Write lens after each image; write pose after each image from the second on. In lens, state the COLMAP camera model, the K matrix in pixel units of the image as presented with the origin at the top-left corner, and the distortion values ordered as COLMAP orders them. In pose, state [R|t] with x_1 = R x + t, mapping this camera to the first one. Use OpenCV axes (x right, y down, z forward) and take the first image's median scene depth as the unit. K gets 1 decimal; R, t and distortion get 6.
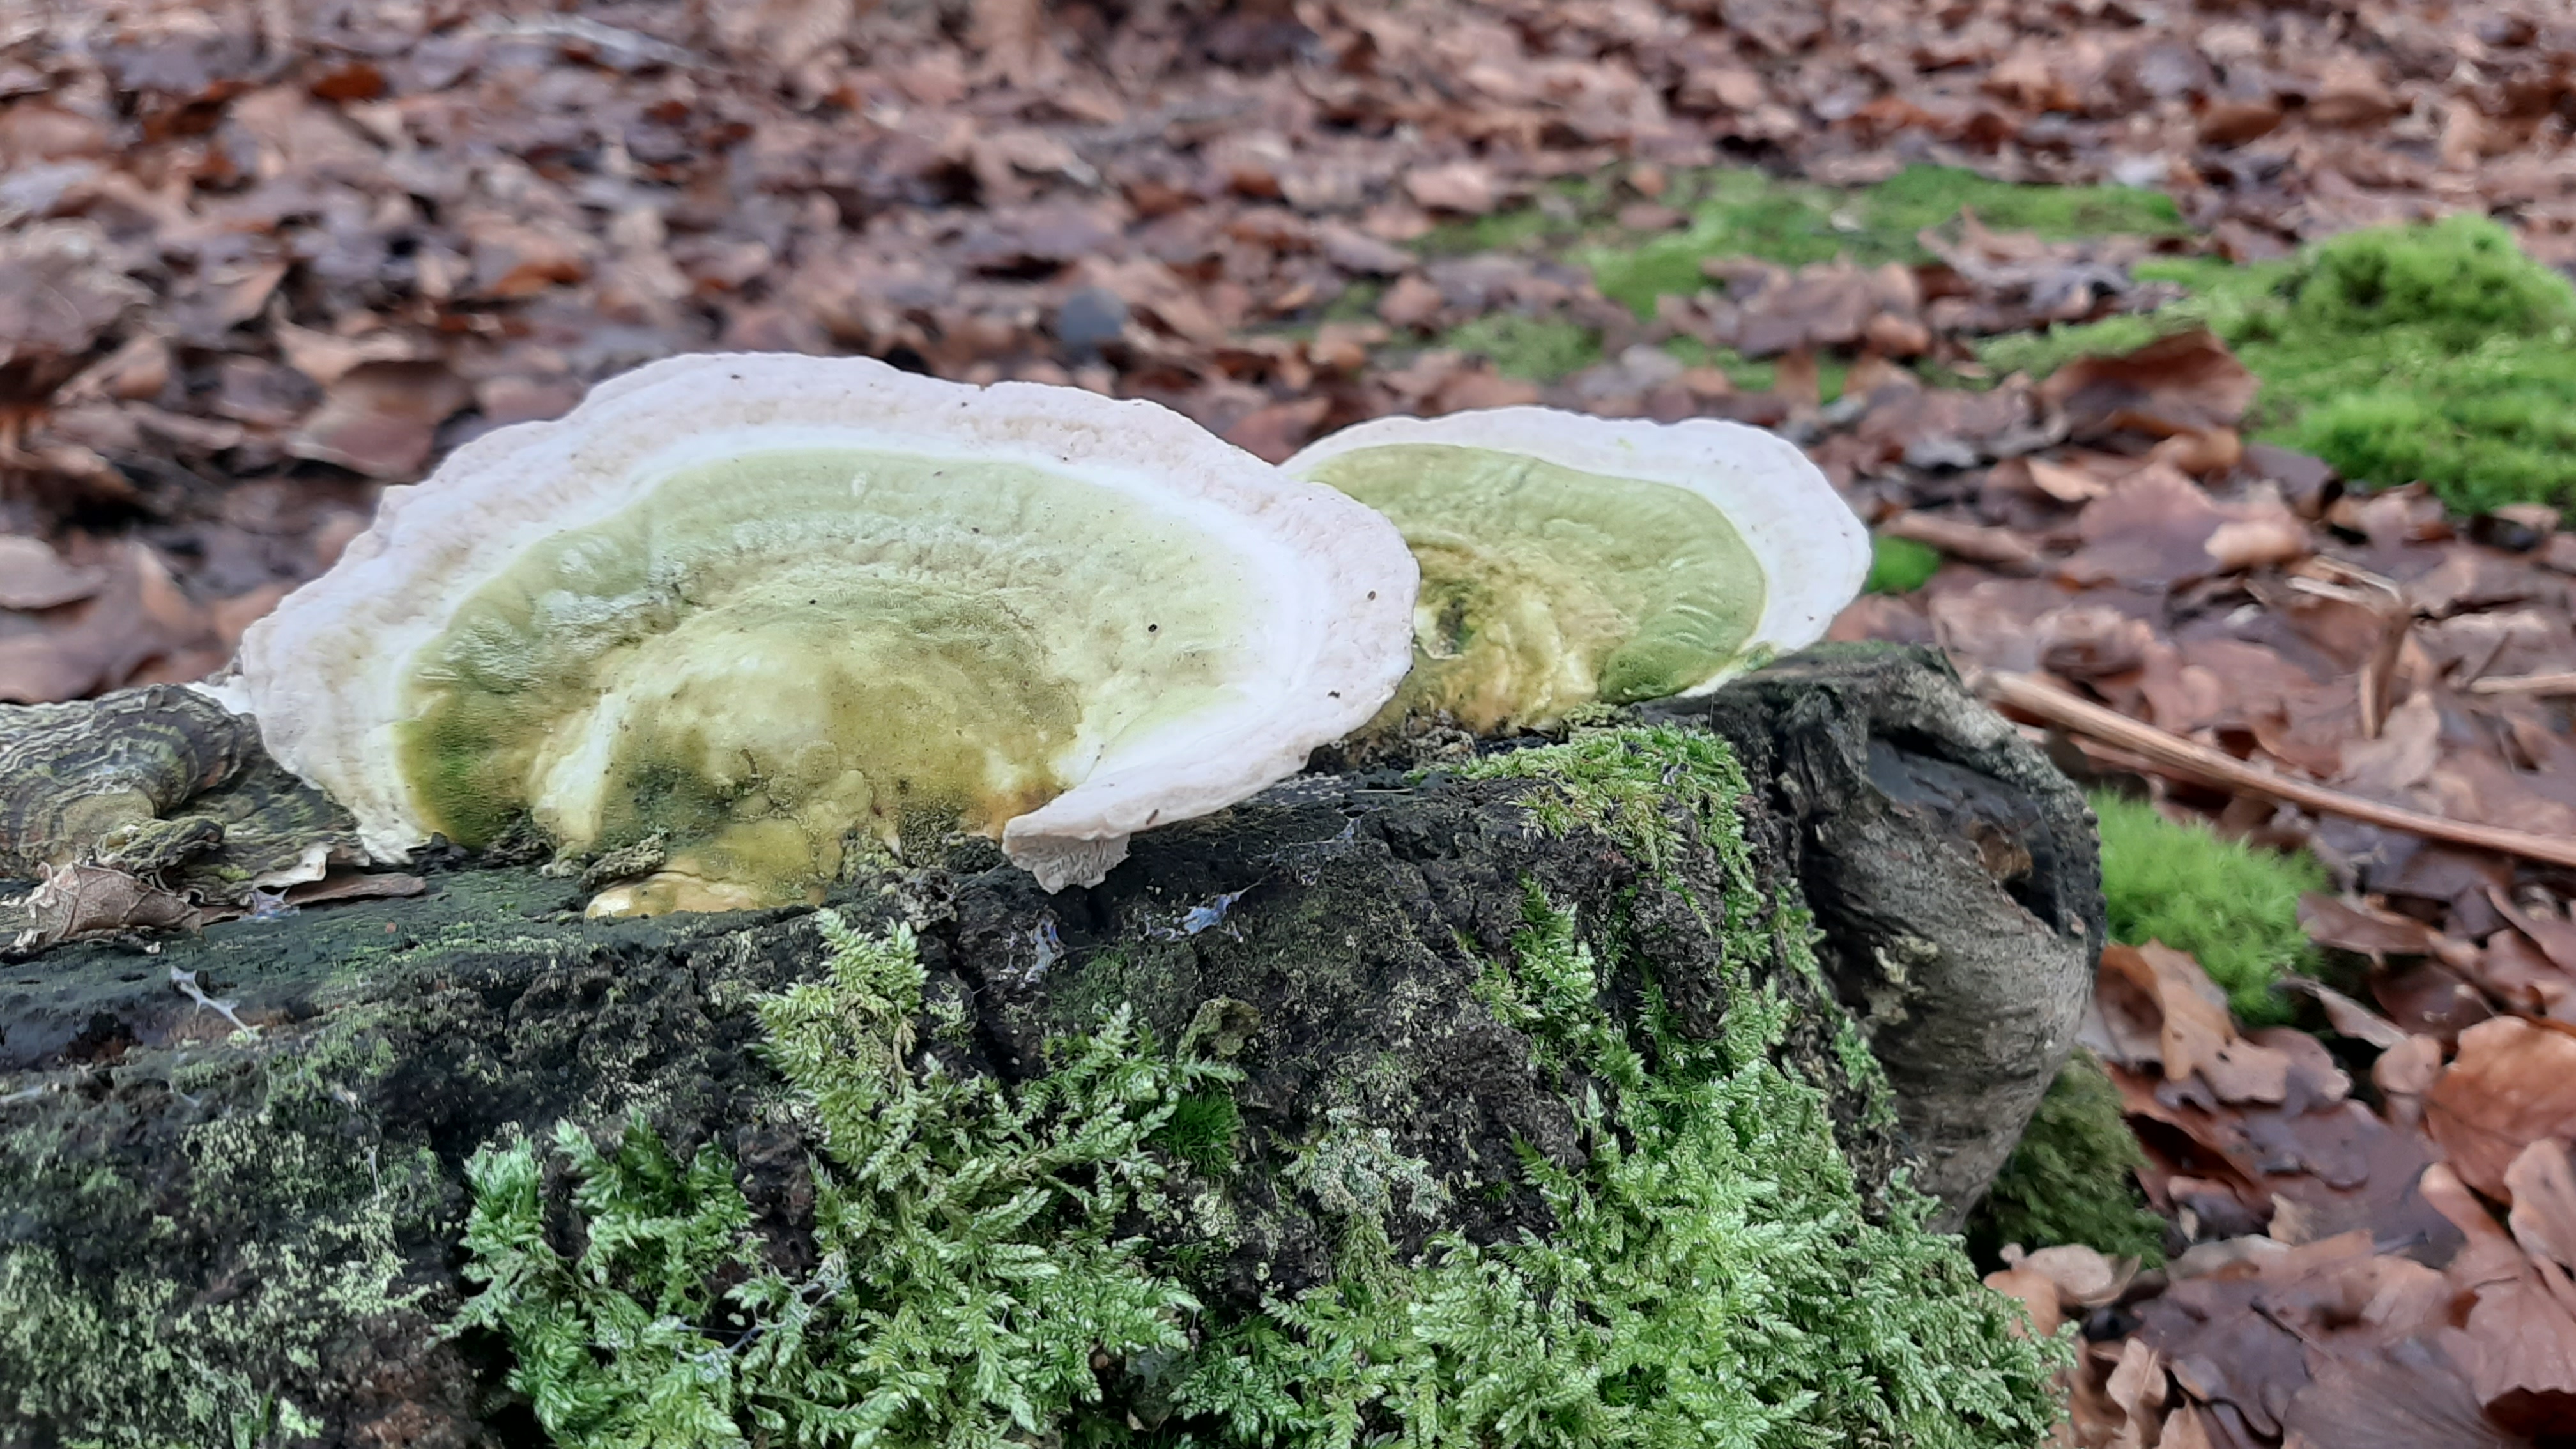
lens RADIAL K [[2175.2, 0, 1288.0], [0, 2175.2, 724.5], [0, 0, 1]] dist [0.060779, -0.211080]
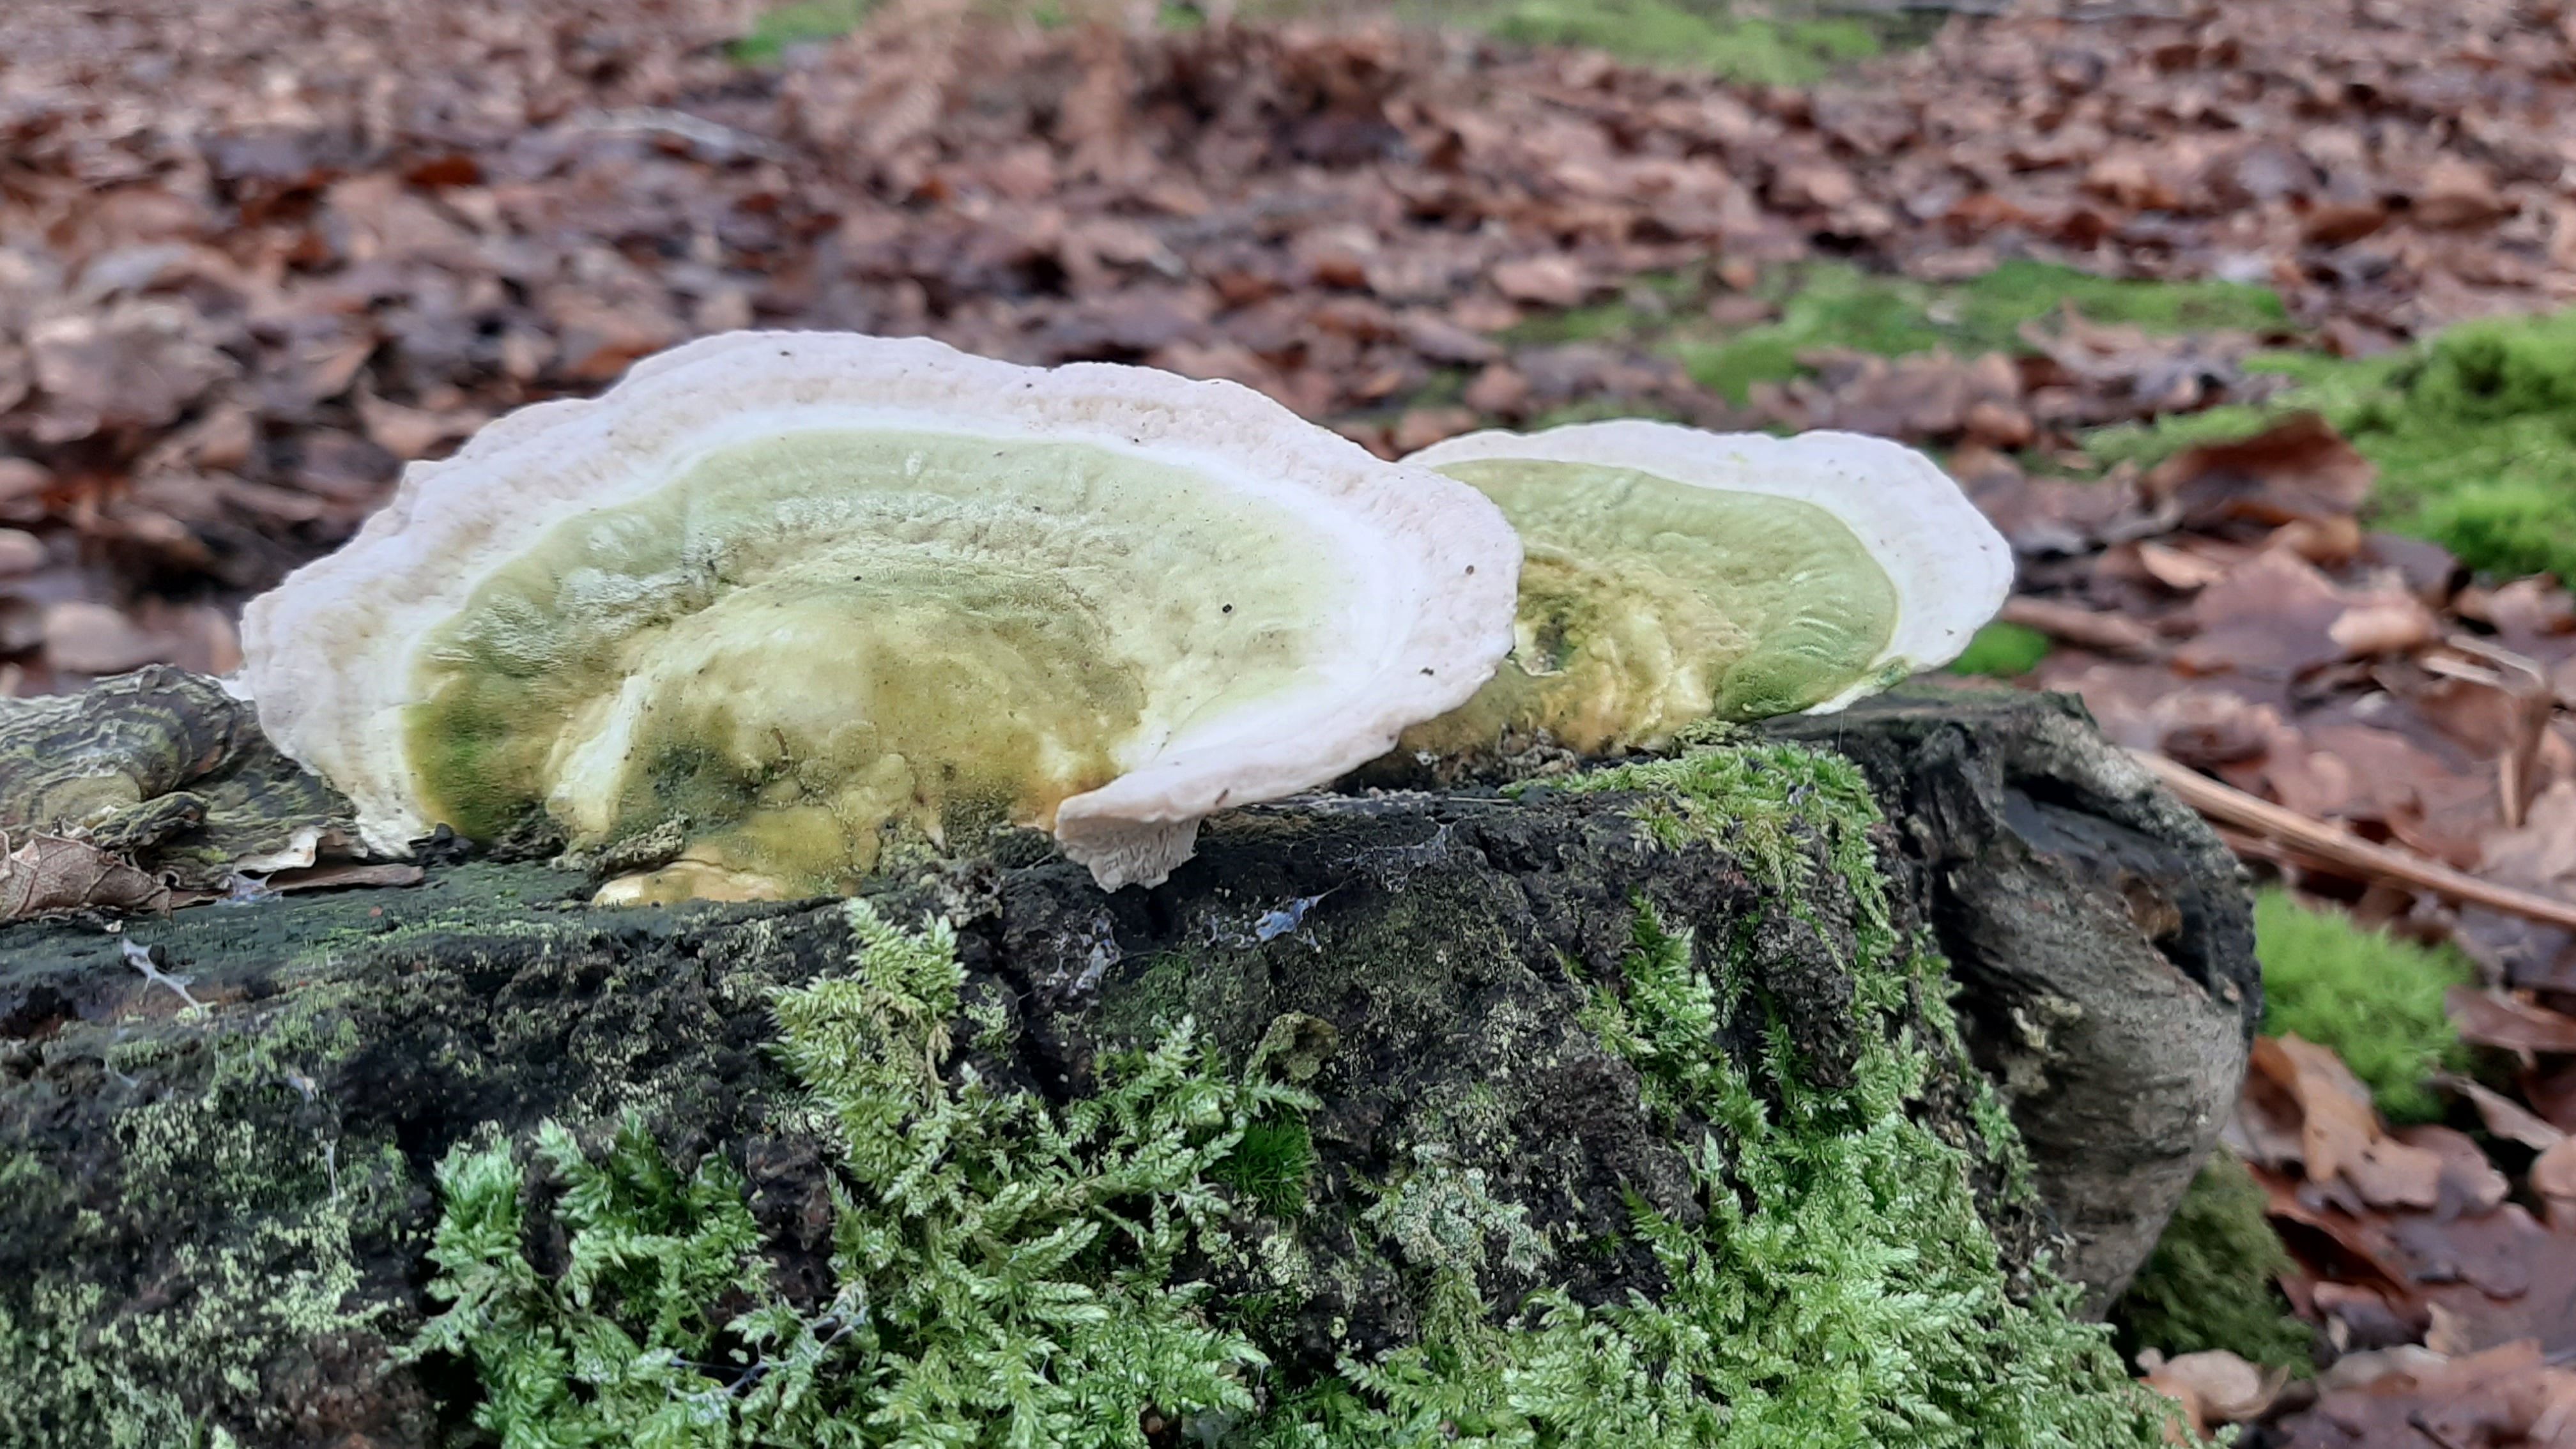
lens RADIAL K [[2175.2, 0, 1288.0], [0, 2175.2, 724.5], [0, 0, 1]] dist [0.060779, -0.211080]
pose [[0.999252, 0.013939, -0.036081, -0.003251], [-0.015848, 0.998460, -0.053174, 0.048395], [0.035284, 0.053706, 0.997933, 0.092801]]
